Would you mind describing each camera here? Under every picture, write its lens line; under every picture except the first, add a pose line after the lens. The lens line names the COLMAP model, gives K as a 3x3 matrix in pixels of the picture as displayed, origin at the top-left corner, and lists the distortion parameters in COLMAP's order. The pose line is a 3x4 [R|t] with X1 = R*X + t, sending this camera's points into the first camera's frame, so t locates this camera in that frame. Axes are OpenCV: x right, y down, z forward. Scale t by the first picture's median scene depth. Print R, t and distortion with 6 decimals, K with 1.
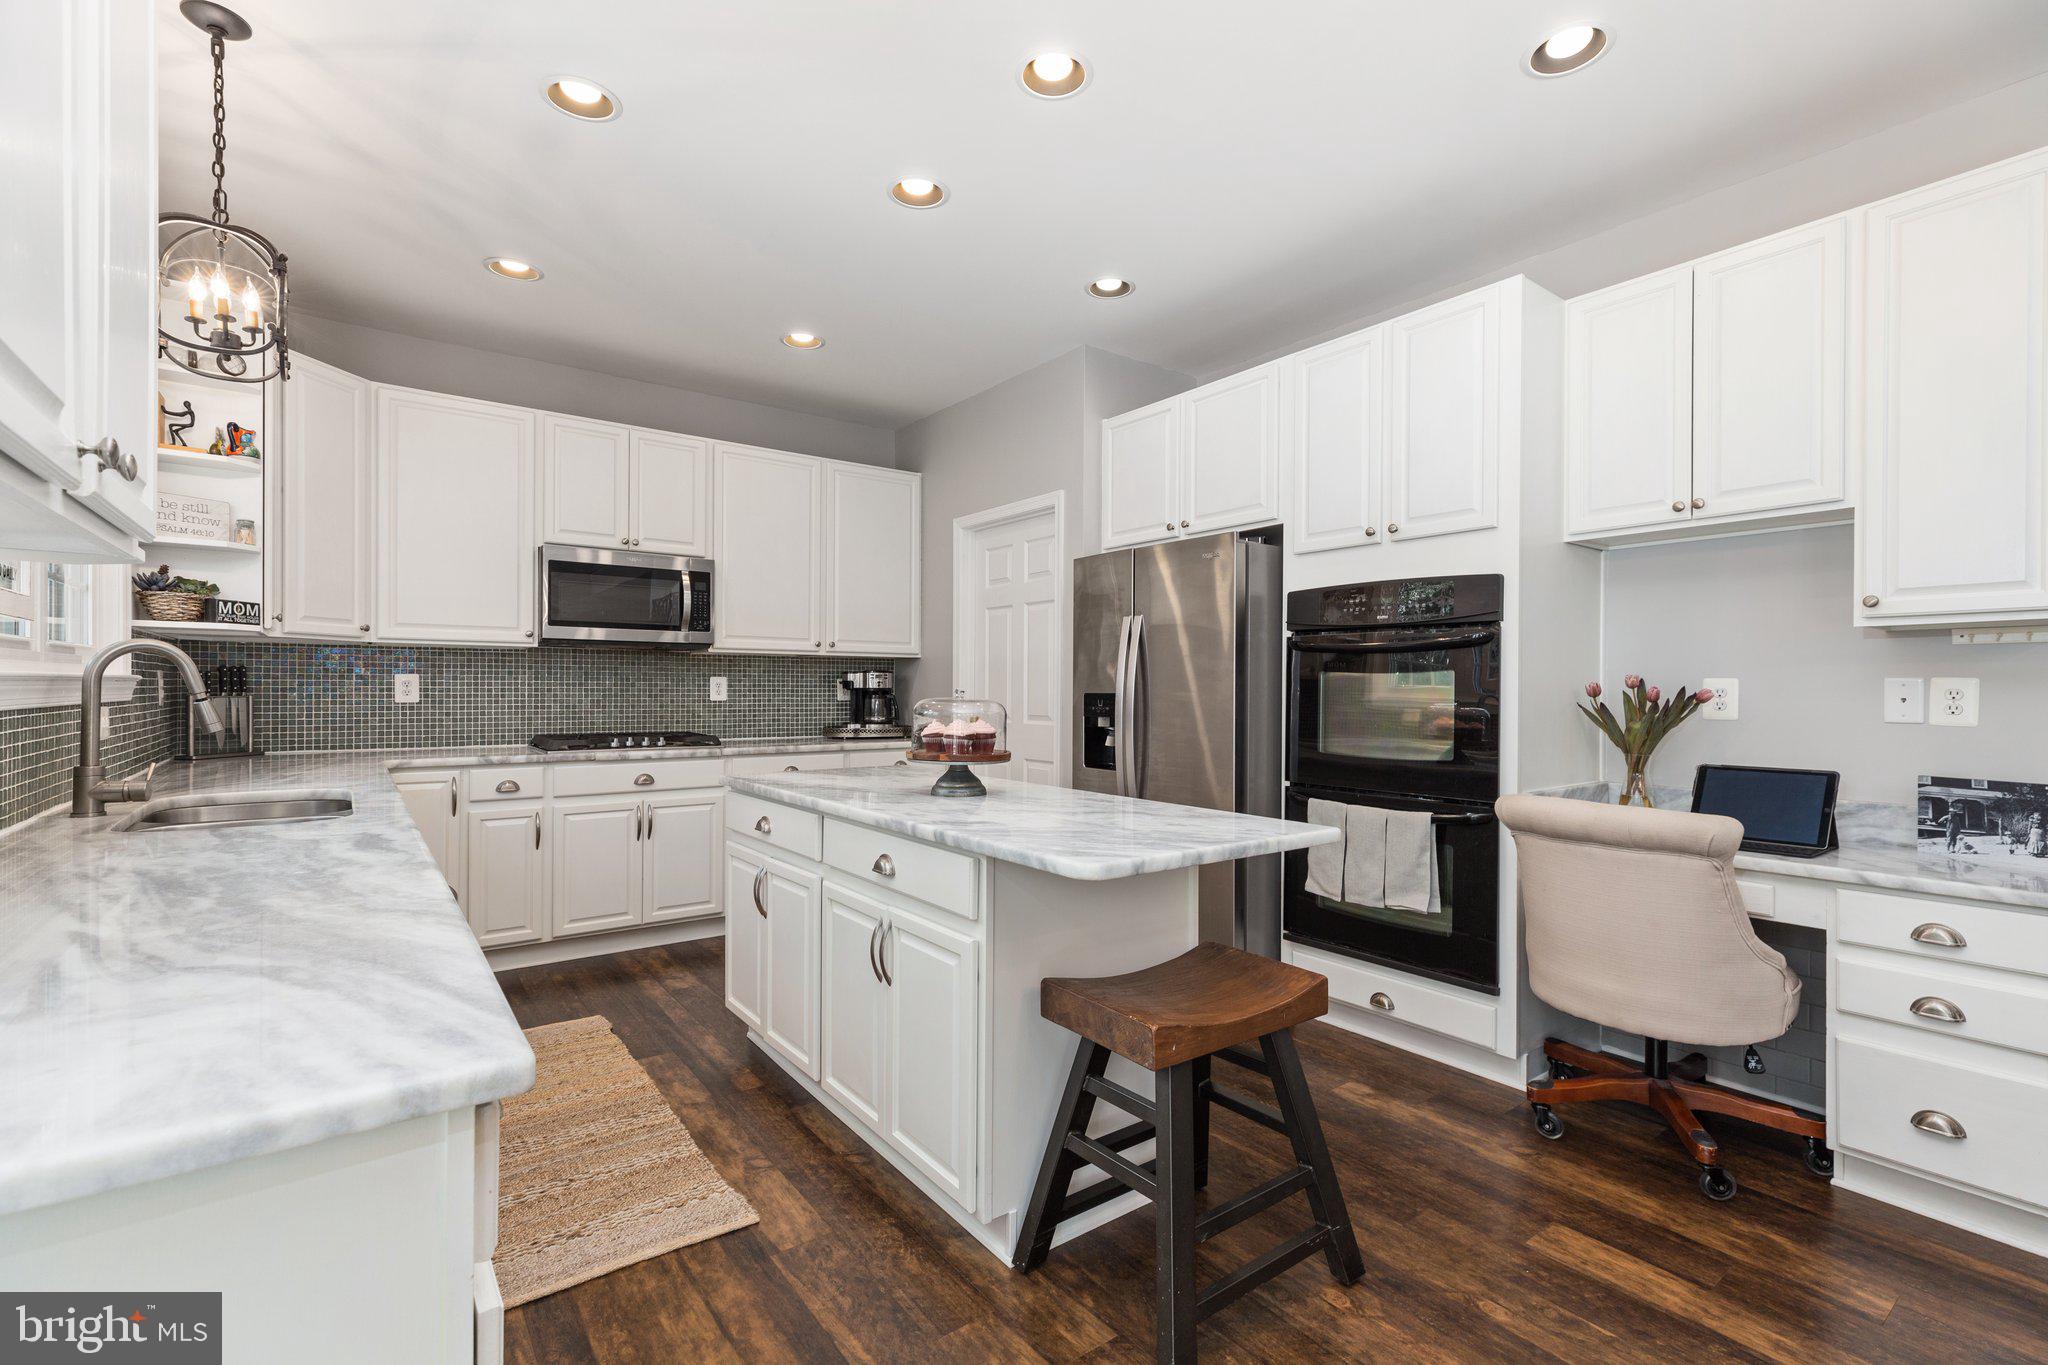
lens RADIAL K [[909.2, 0, 1010.0], [0, 909.2, 693.2], [0, 0, 1]] dist [-0.000875, 0.000599]
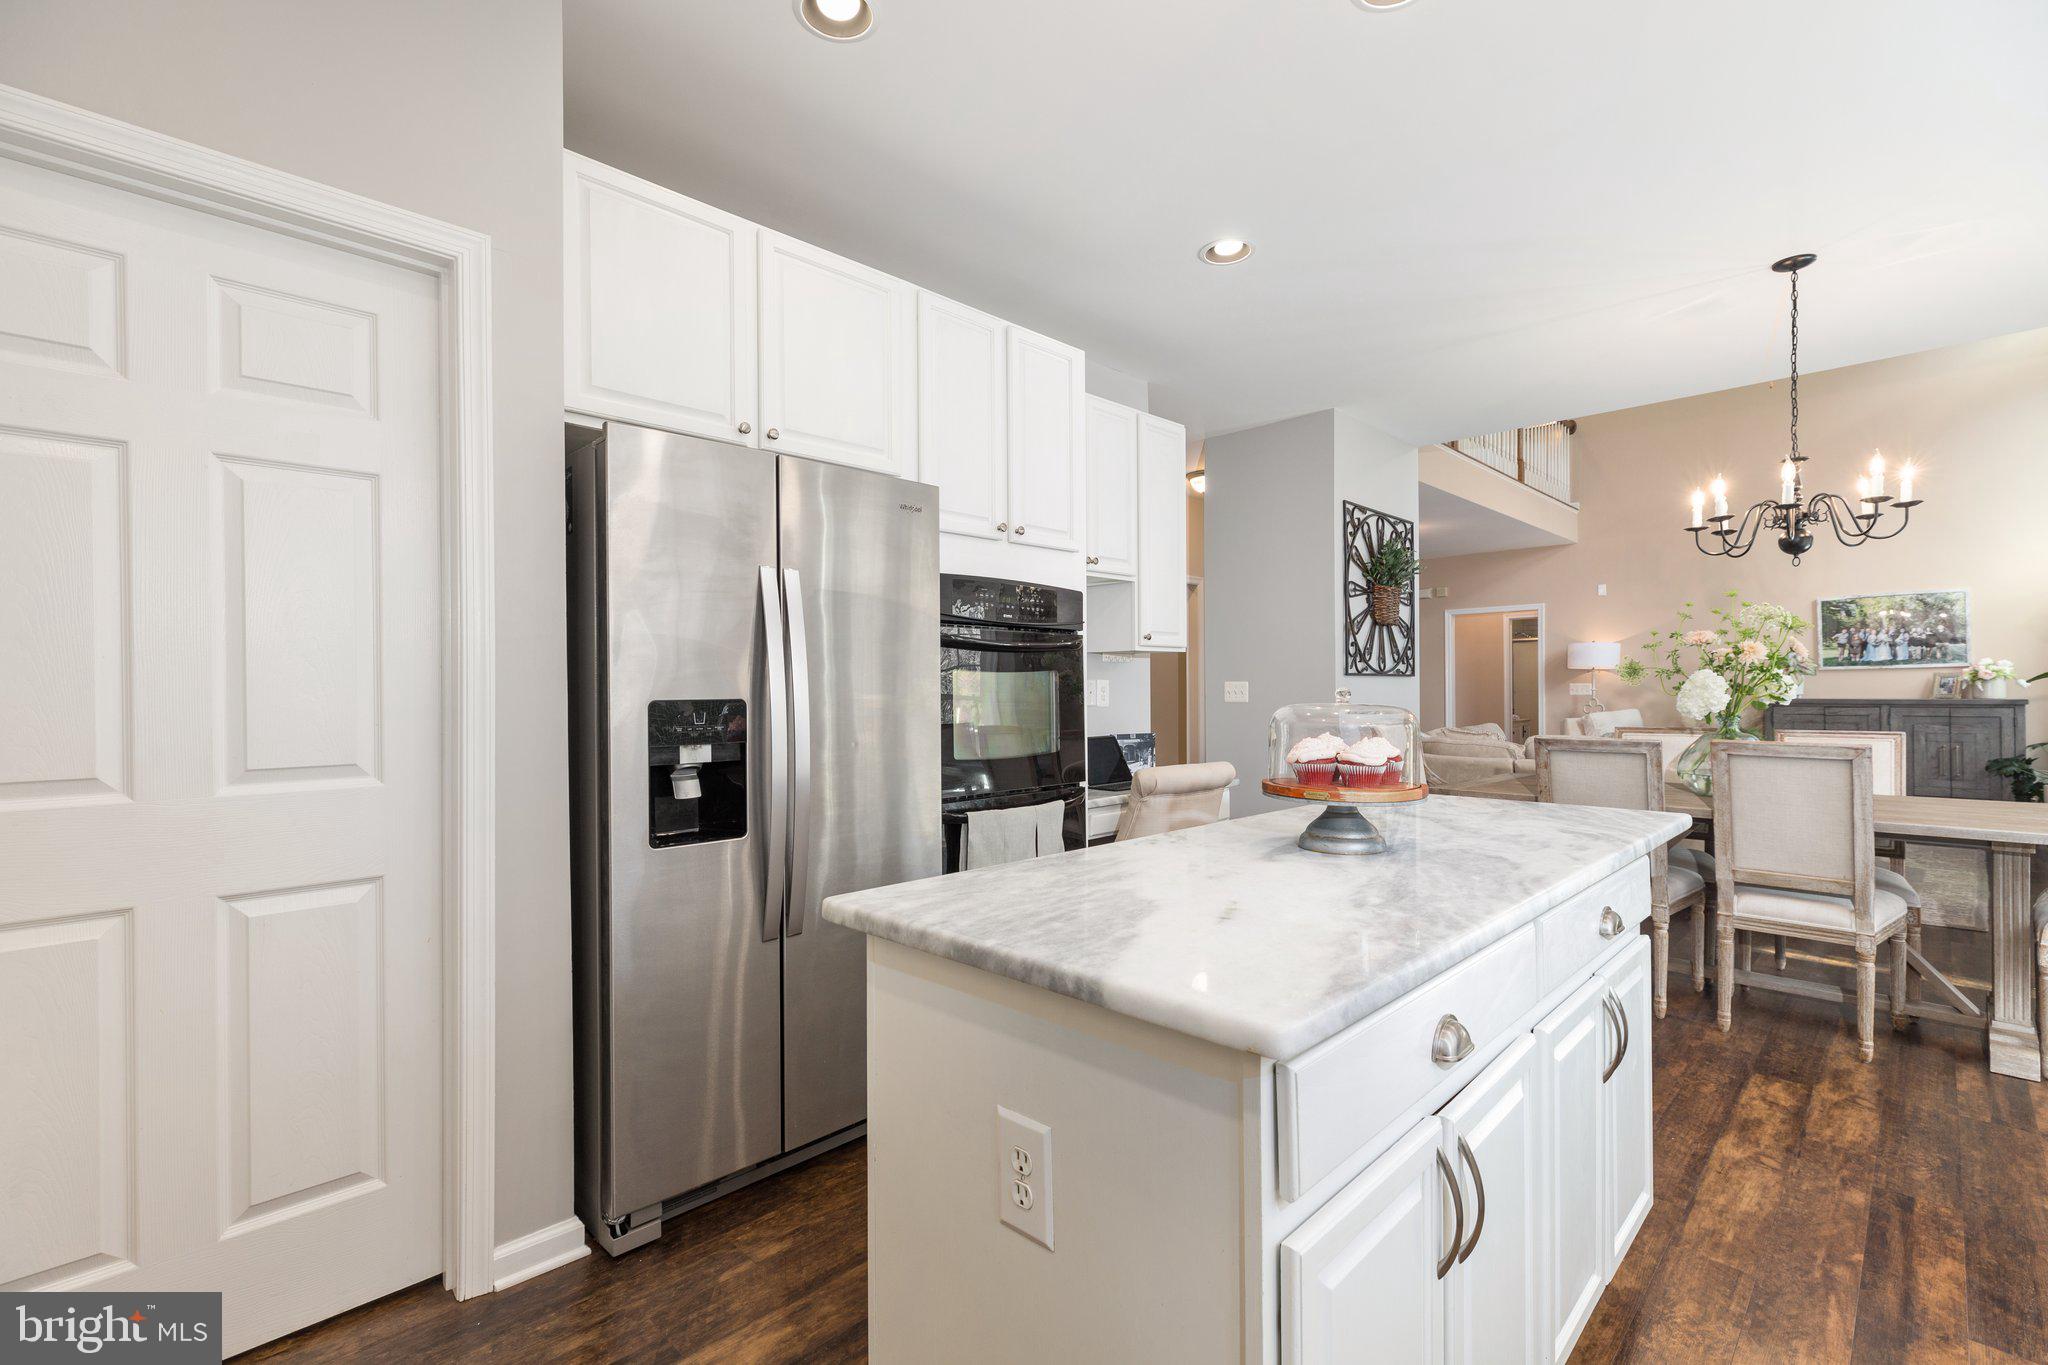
lens RADIAL K [[909.2, 0, 1014.8], [0, 909.2, 681.8], [0, 0, 1]] dist [-0.000875, 0.000599]
pose [[-0.150226, 0.001408, 0.988651, -0.806791], [0.008319, 0.999965, -0.000160, -0.015404], [-0.988617, 0.008201, -0.150232, 1.583388]]
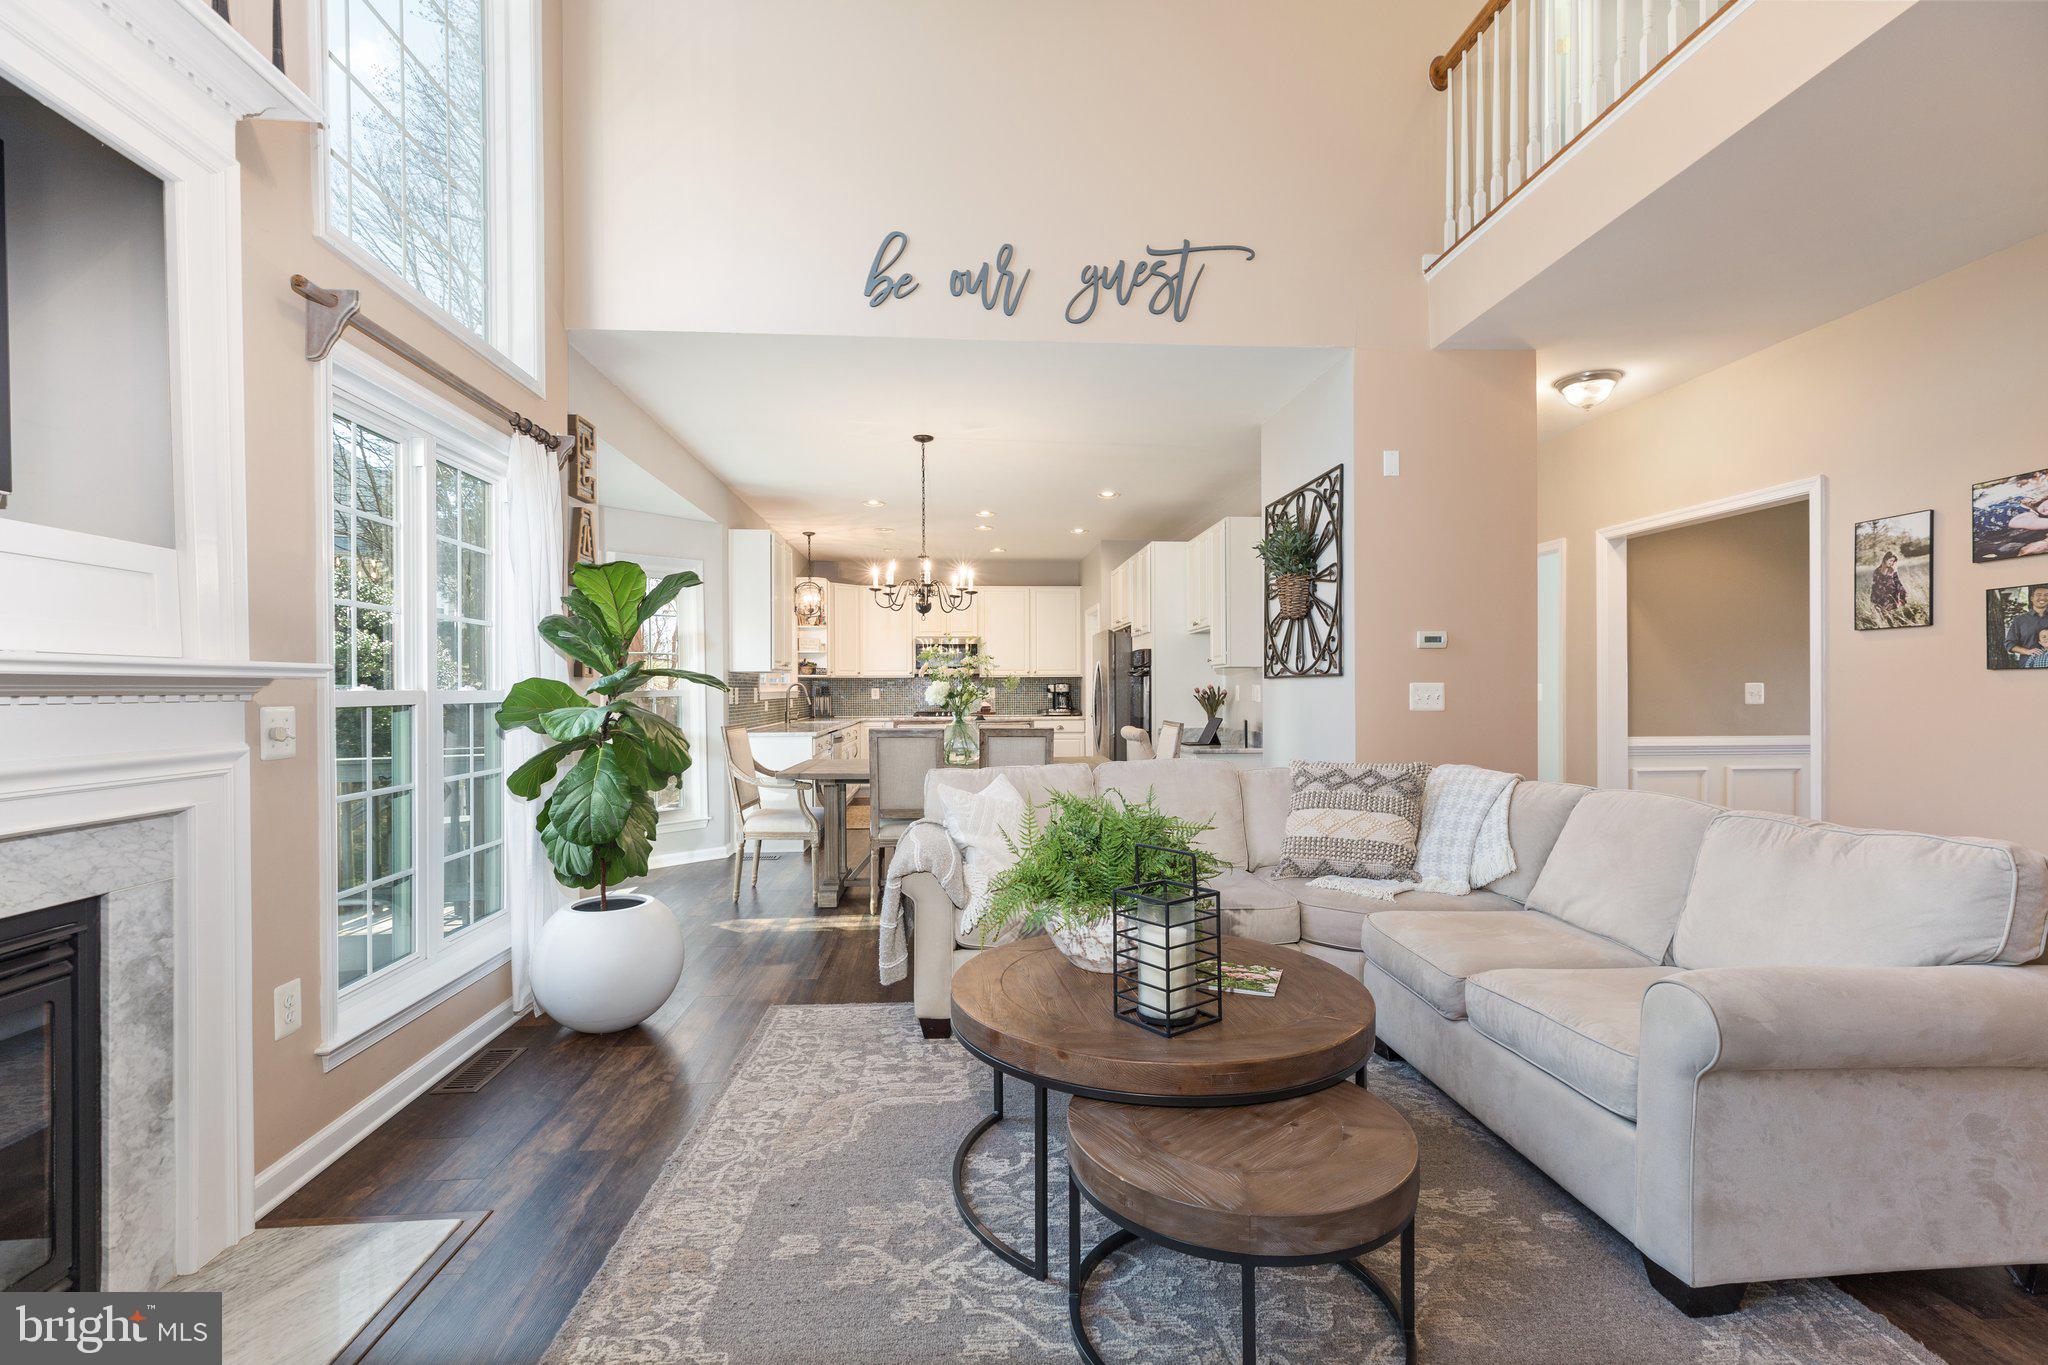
lens RADIAL K [[909.2, 0, 1035.5], [0, 909.2, 691.1], [0, 0, 1]] dist [-0.000875, 0.000599]
pose [[0.750310, -0.008310, -0.661034, 1.449860], [0.005290, 0.999964, -0.006566, 0.006924], [0.661065, 0.001429, 0.750328, -0.731756]]
